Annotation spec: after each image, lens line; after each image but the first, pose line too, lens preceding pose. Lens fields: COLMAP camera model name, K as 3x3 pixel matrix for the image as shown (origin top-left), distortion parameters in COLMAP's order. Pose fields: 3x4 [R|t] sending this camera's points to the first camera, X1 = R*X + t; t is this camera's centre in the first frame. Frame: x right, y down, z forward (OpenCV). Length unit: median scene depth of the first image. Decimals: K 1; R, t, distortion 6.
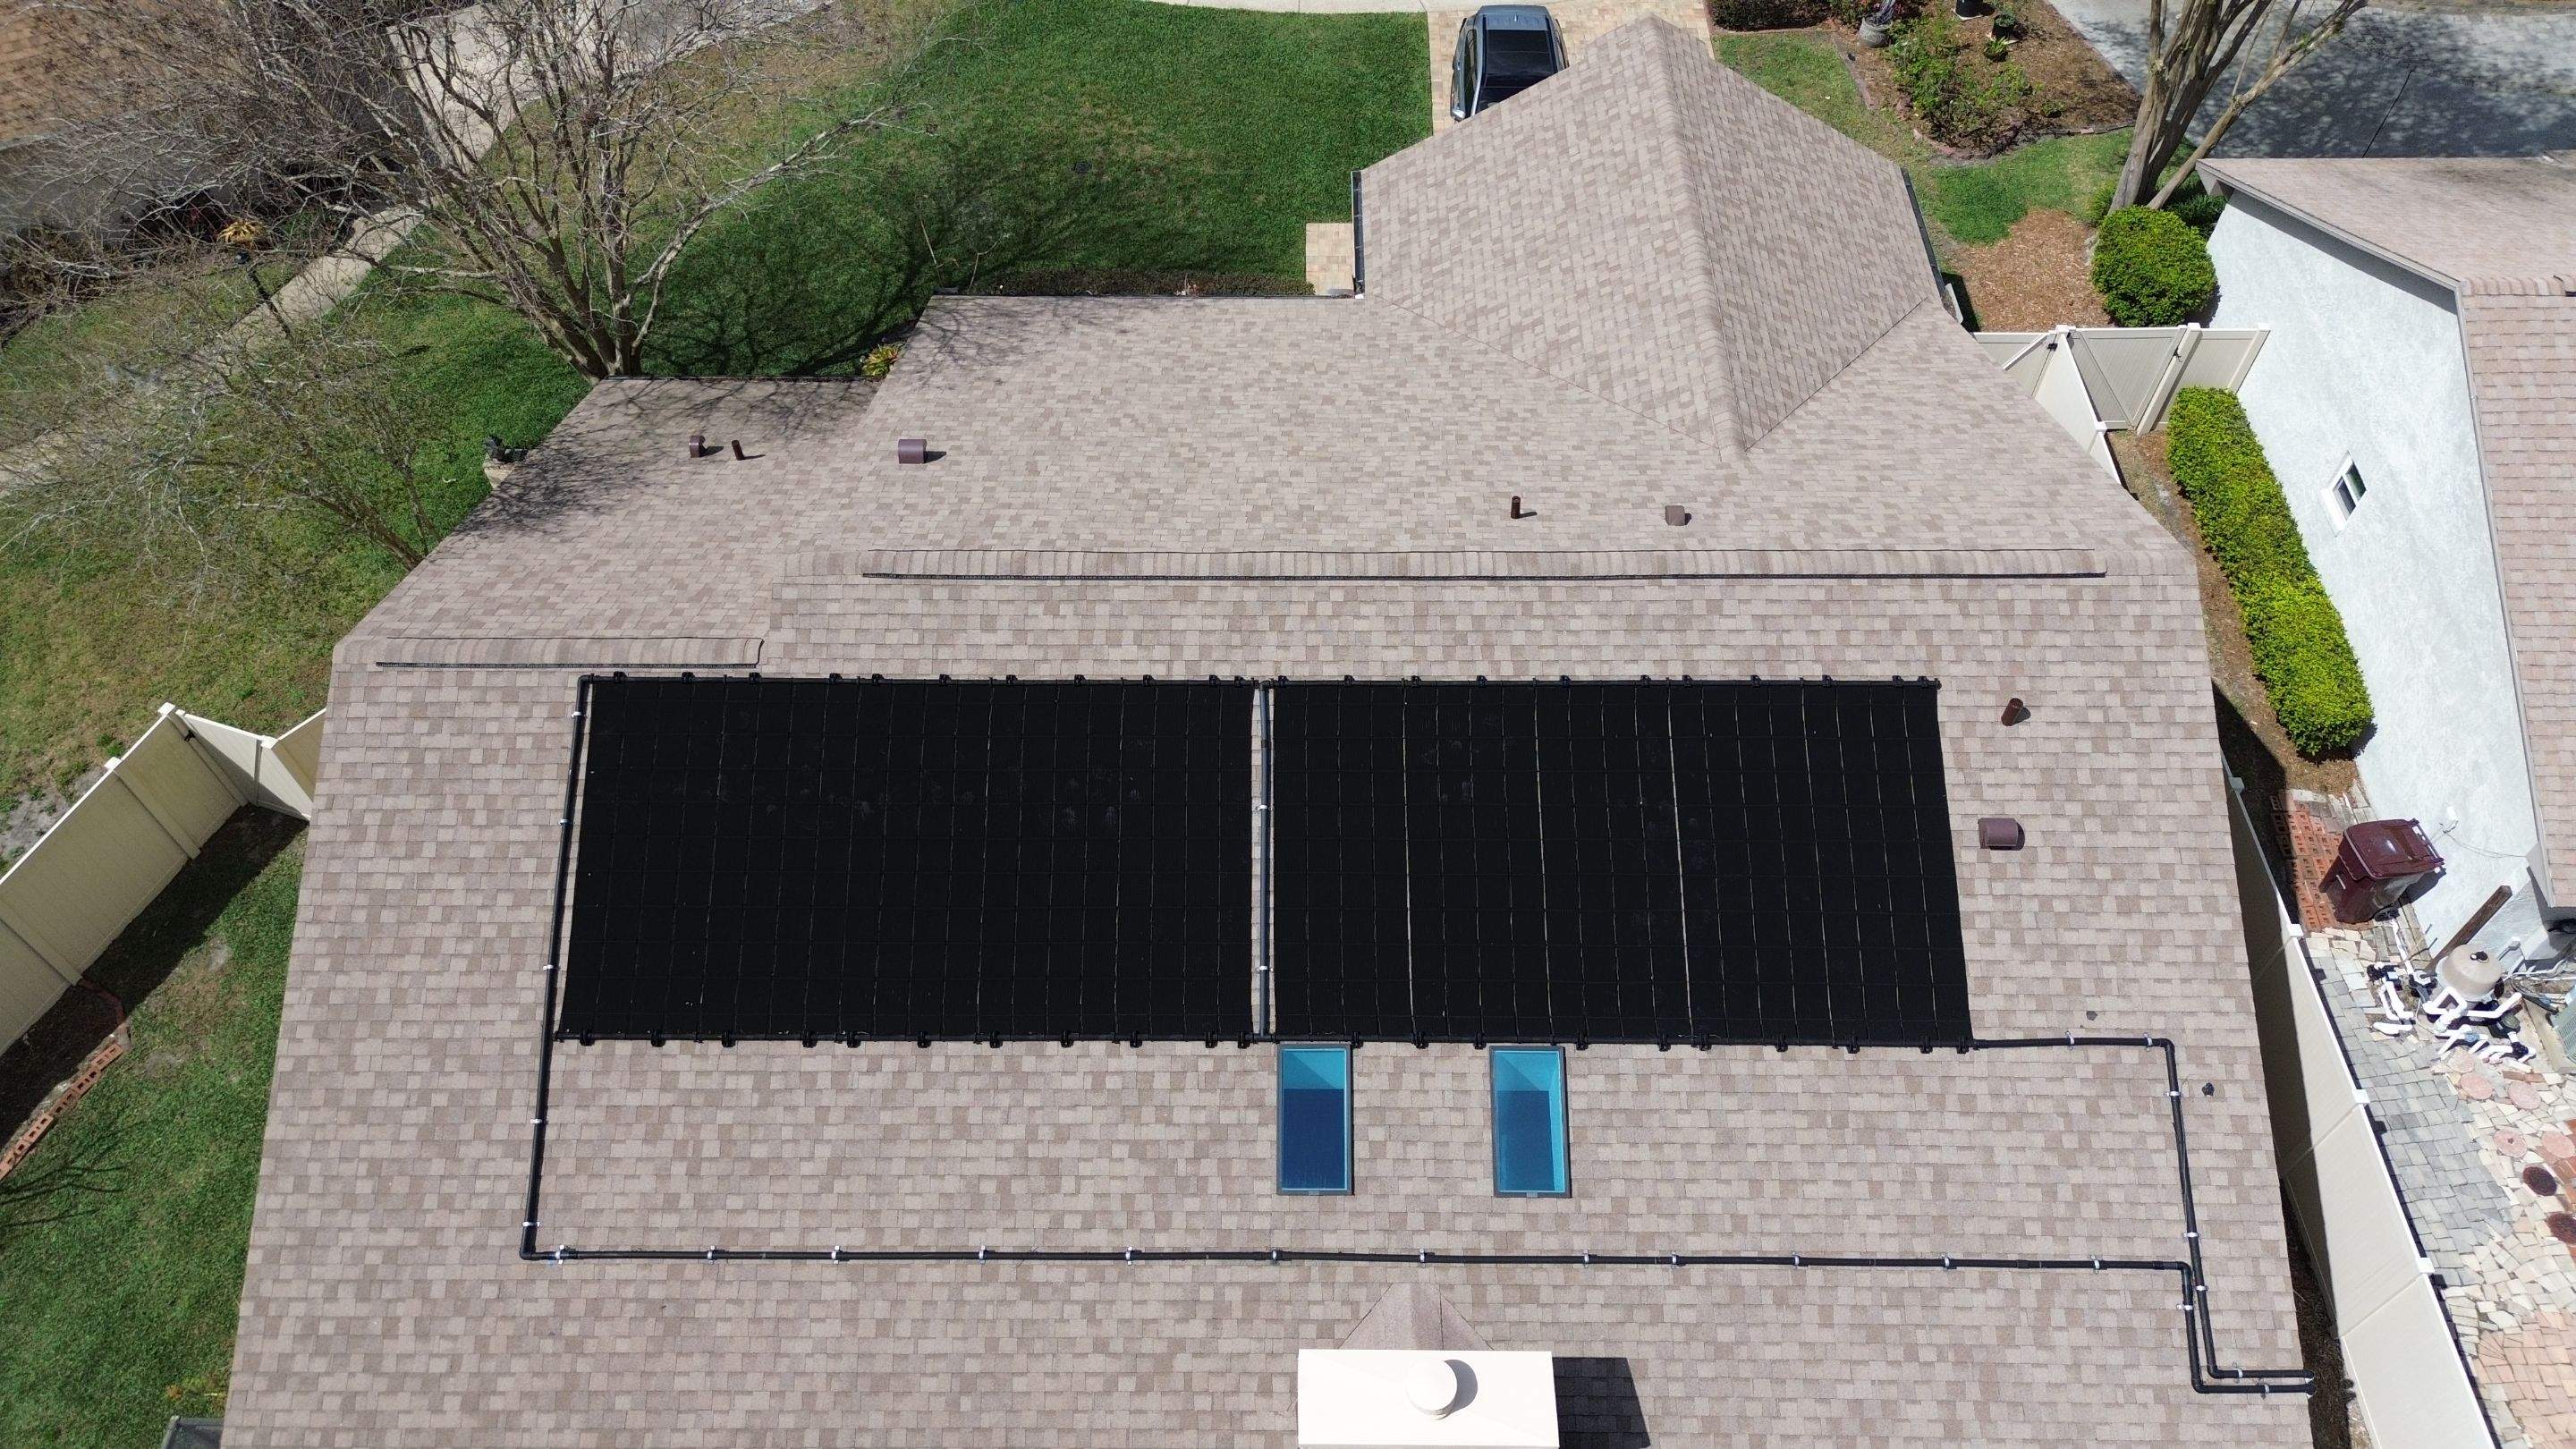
lens RADIAL K [[1799.5, 0, 1288.8], [0, 1799.5, 713.3], [0, 0, 1]] dist [0.065139, -0.082150]
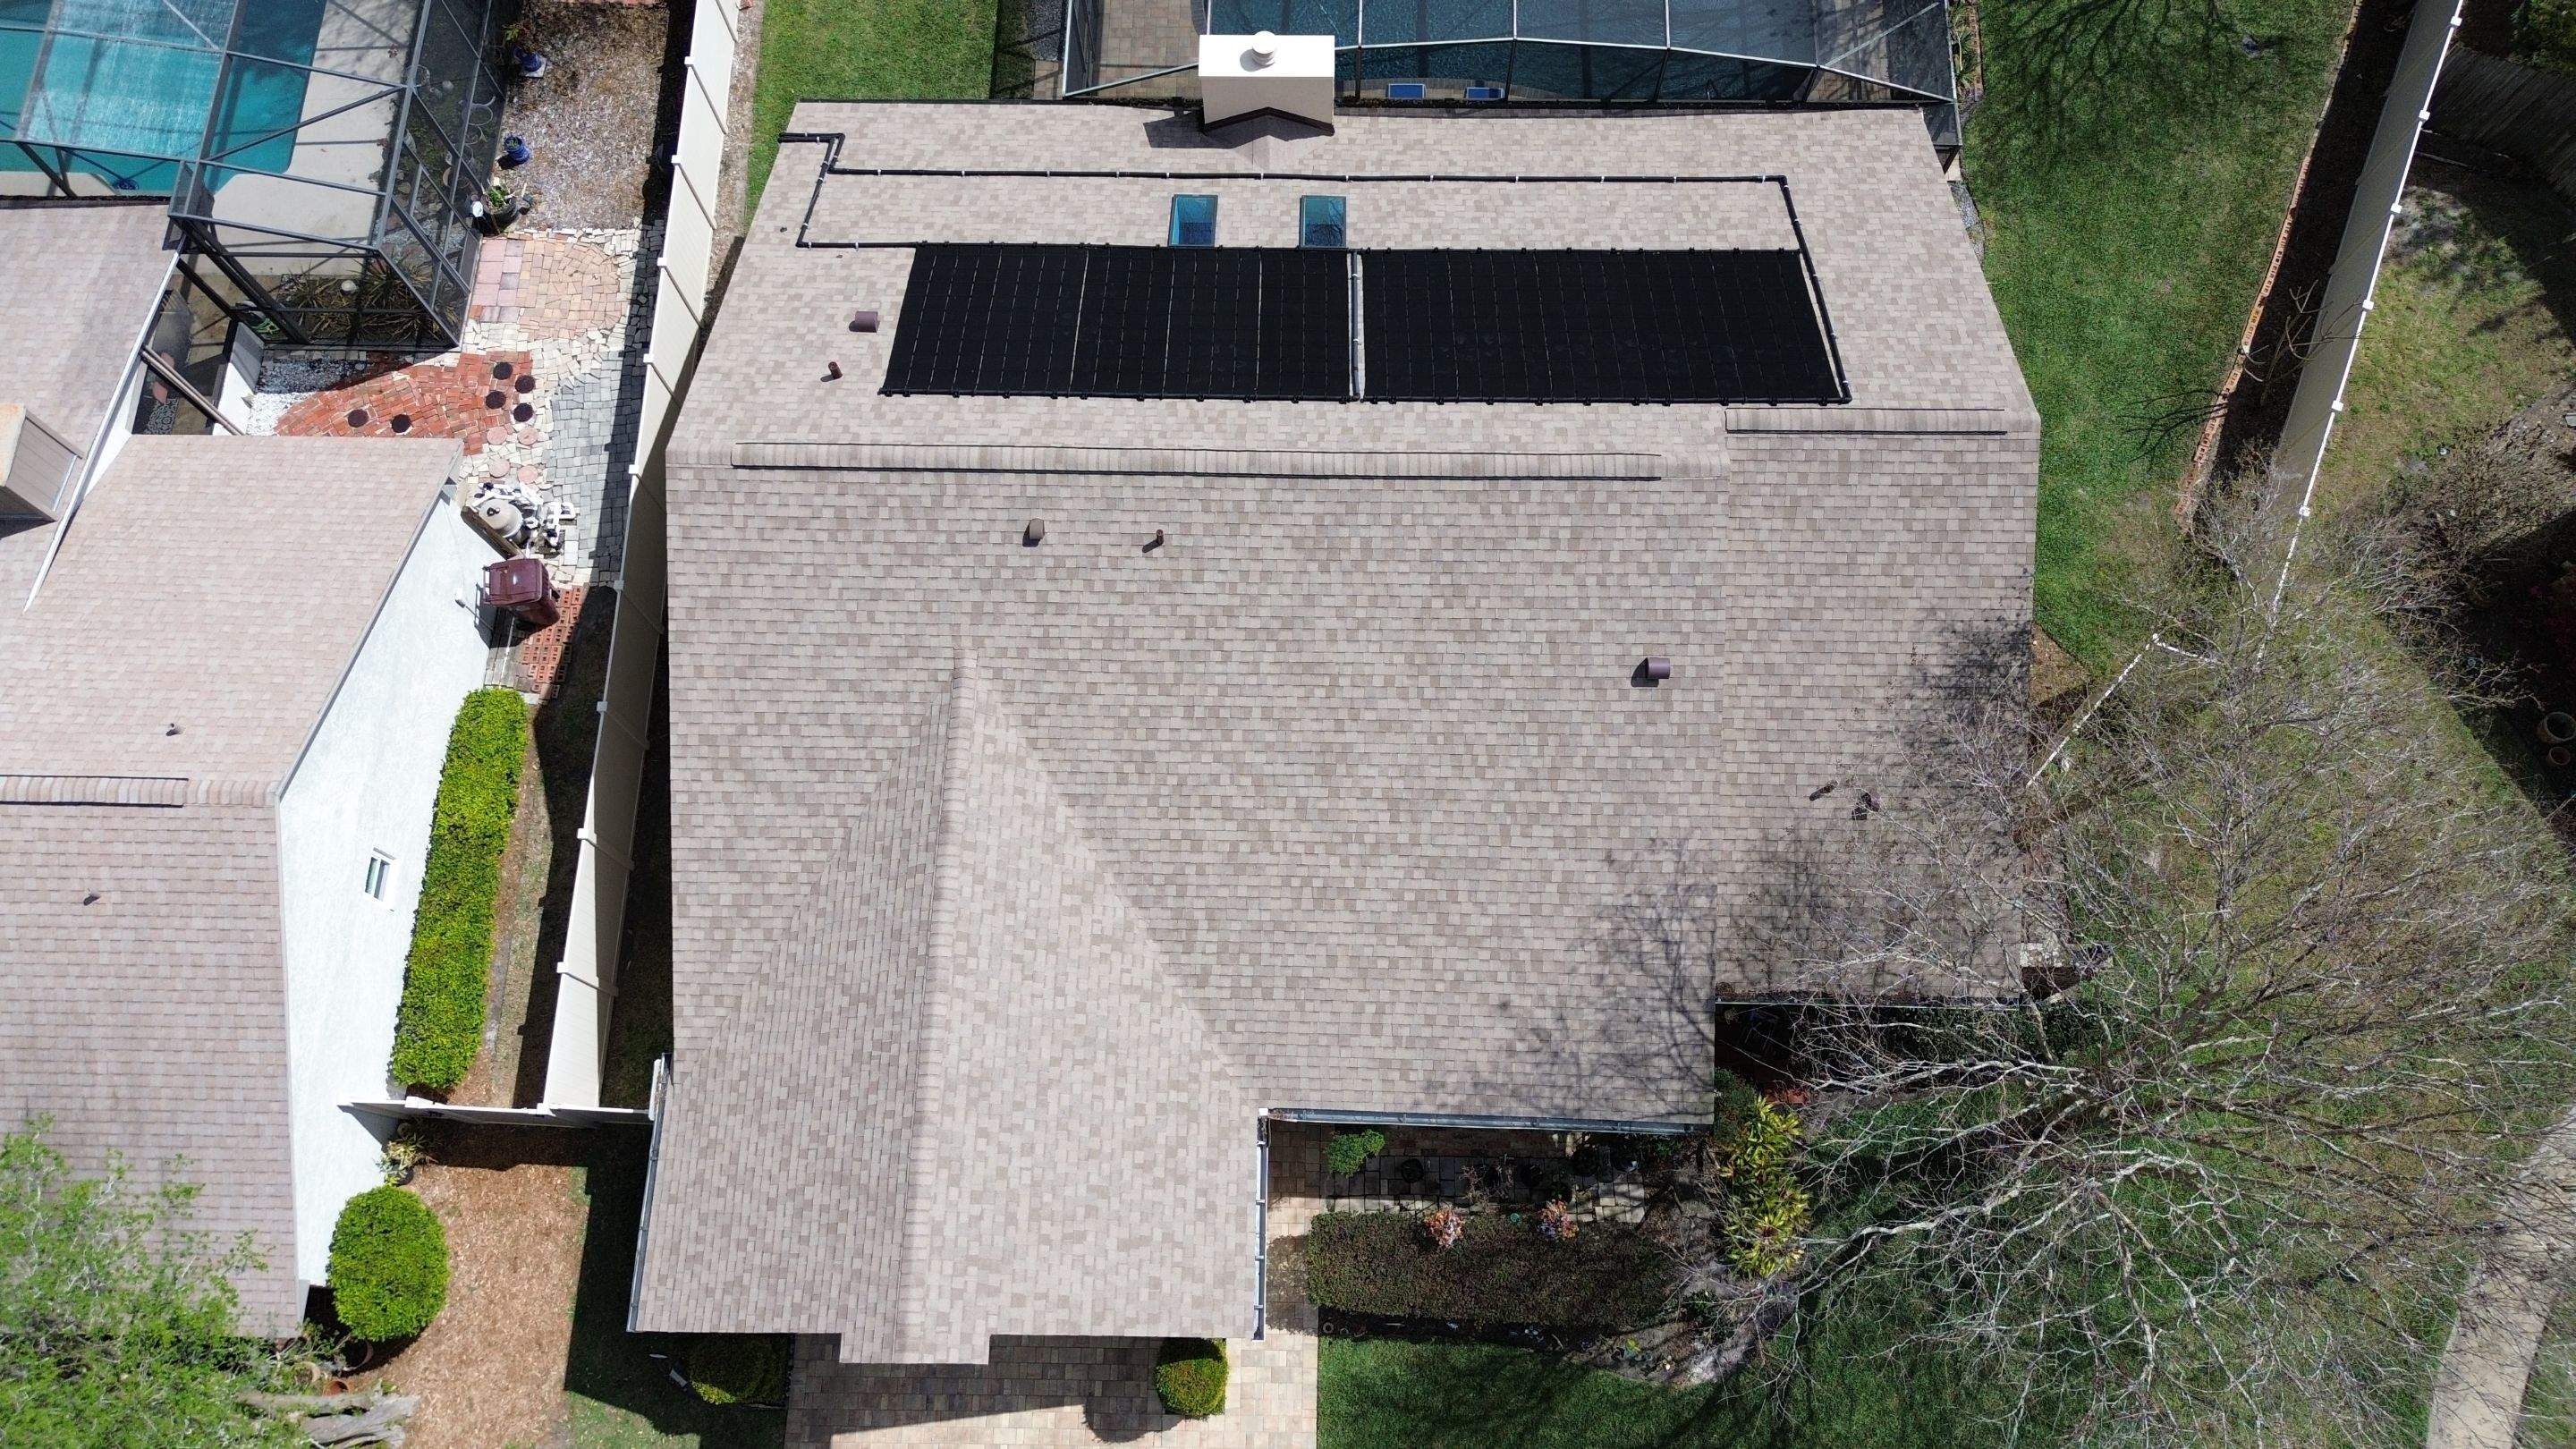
lens RADIAL K [[1747.1, 0, 1278.3], [0, 1747.1, 716.6], [0, 0, 1]] dist [0.055296, -0.152623]
pose [[-0.999547, -0.006639, 0.029356, 0.005354], [0.027746, -0.581219, 0.813274, -1.328062], [0.011663, 0.813720, 0.581140, 0.434070]]
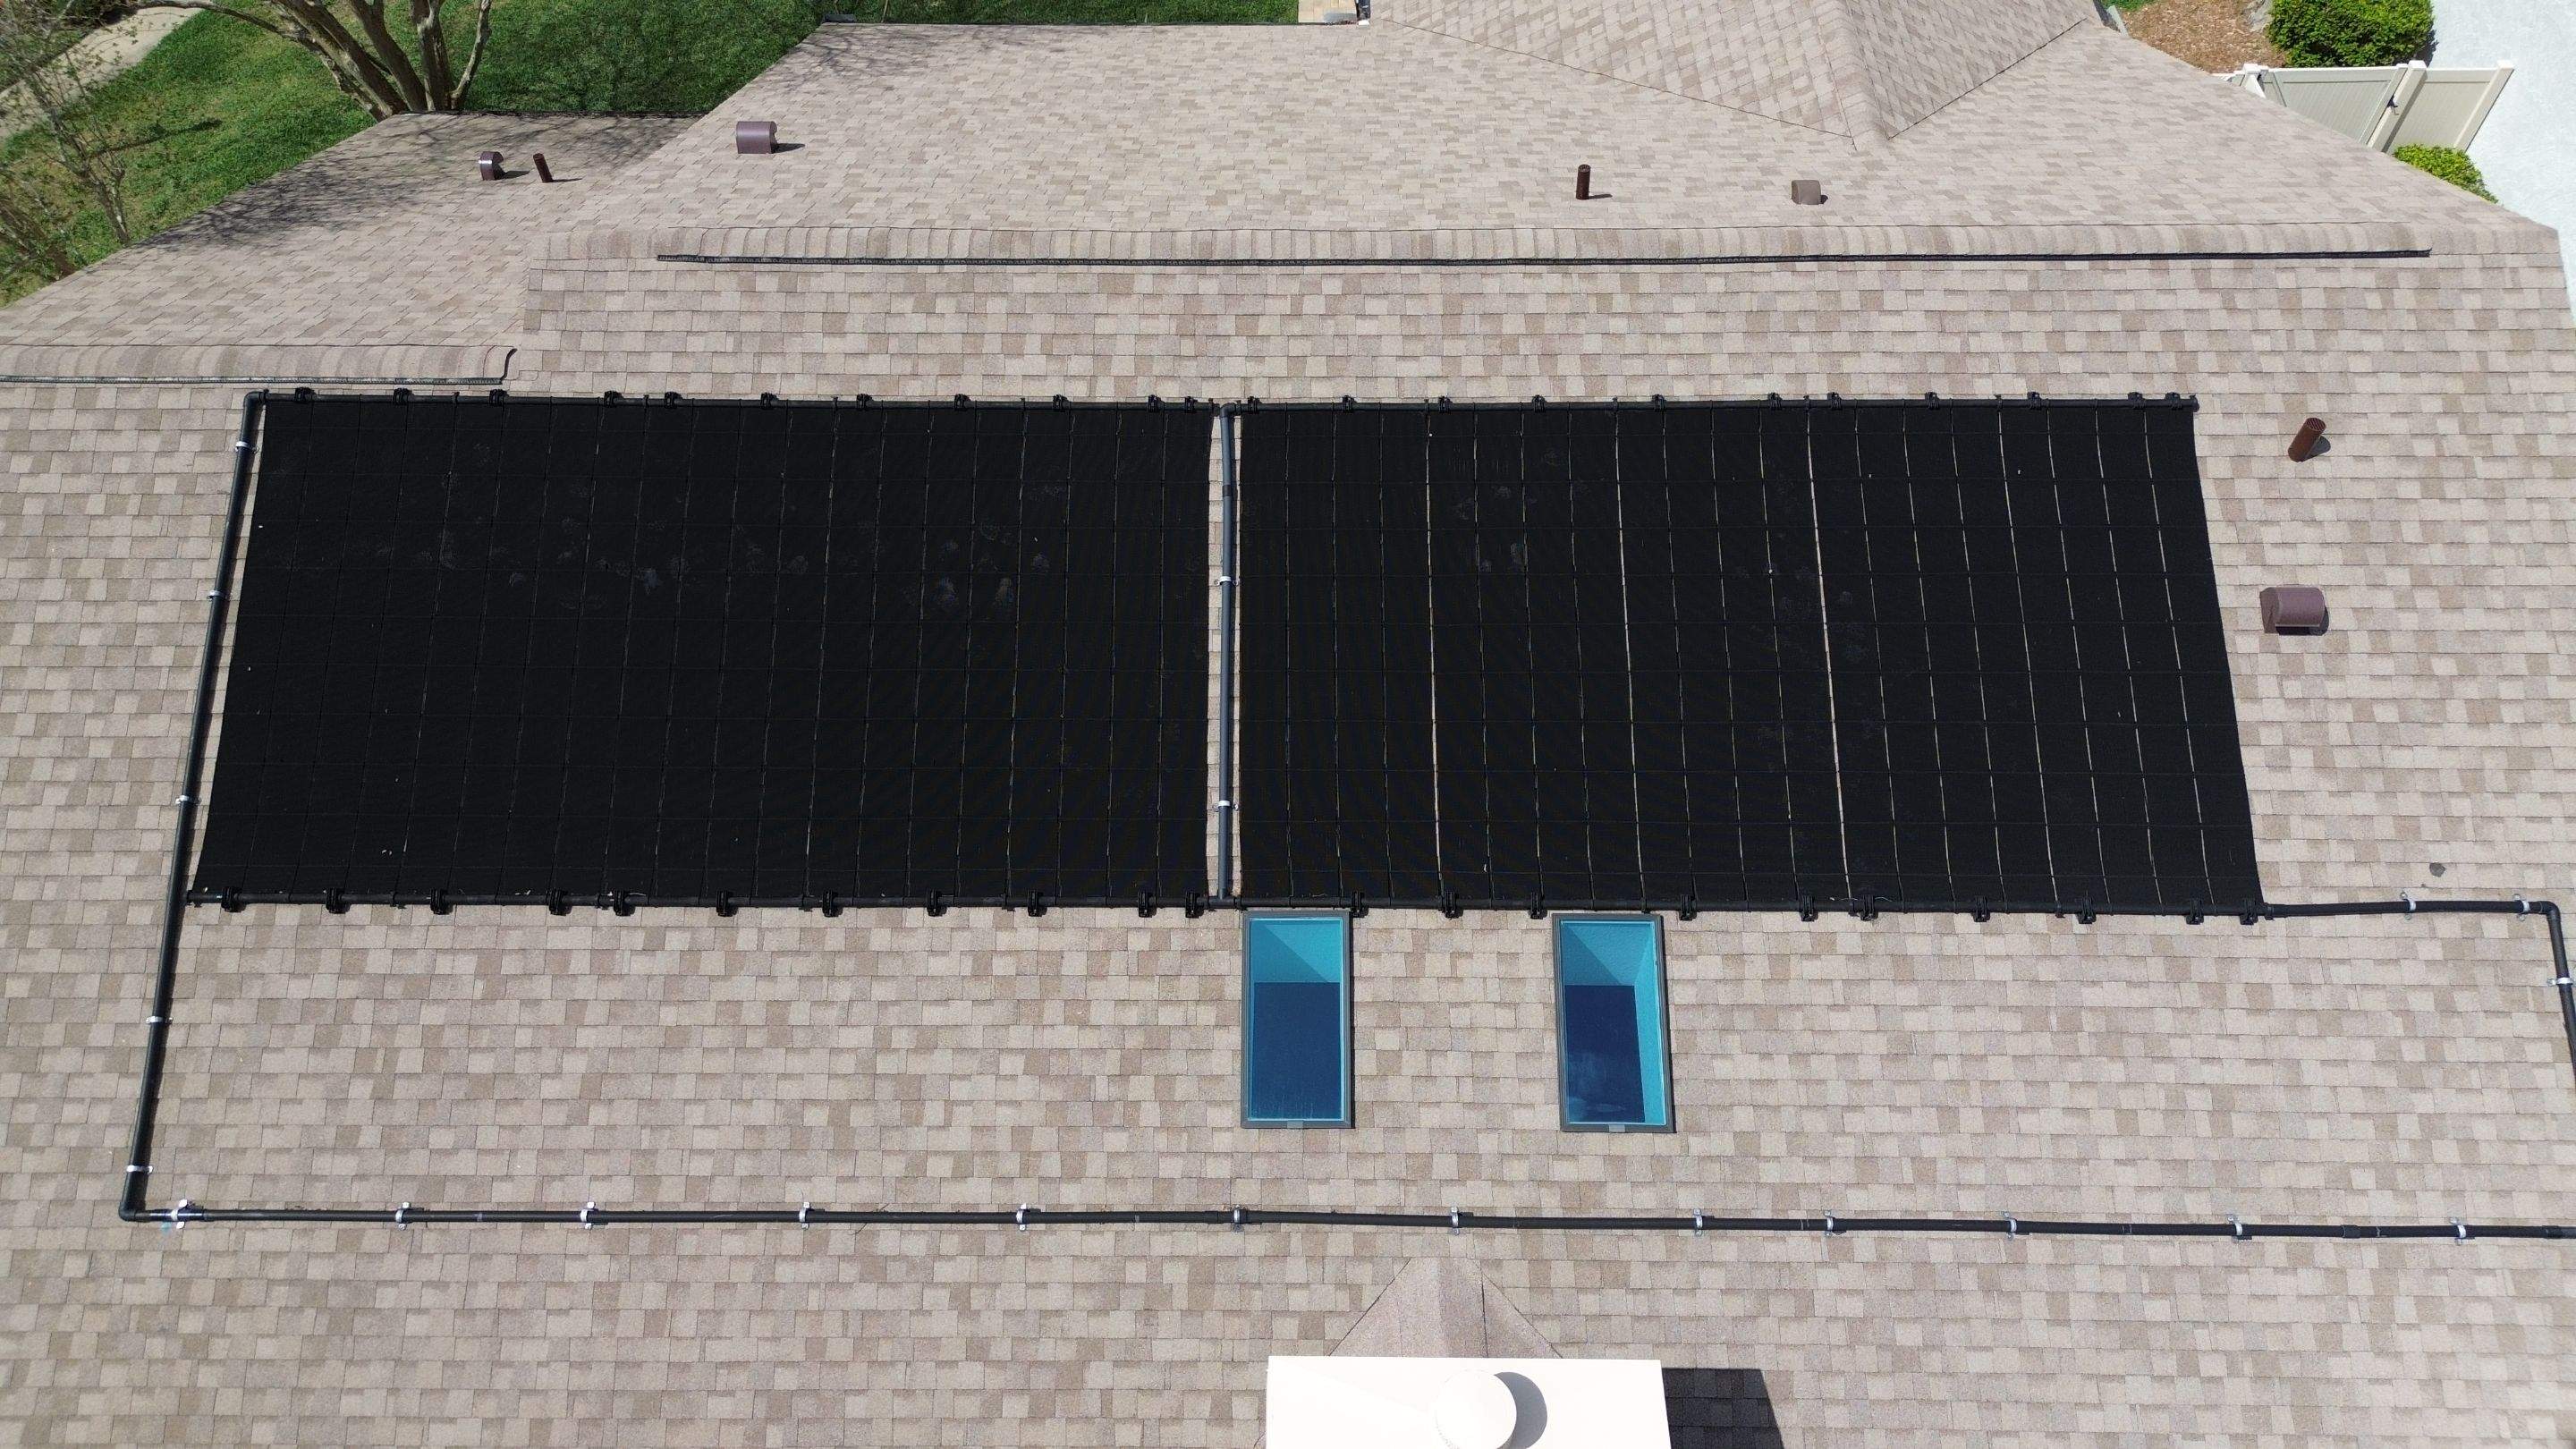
lens RADIAL K [[1783.8, 0, 1288.0], [0, 1783.8, 724.5], [0, 0, 1]] dist [0.058756, -0.058966]
pose [[0.999998, 0.001265, -0.001836, 0.011891], [-0.001259, 0.999993, 0.003598, 0.109866], [0.001841, -0.003596, 0.999992, 0.320797]]
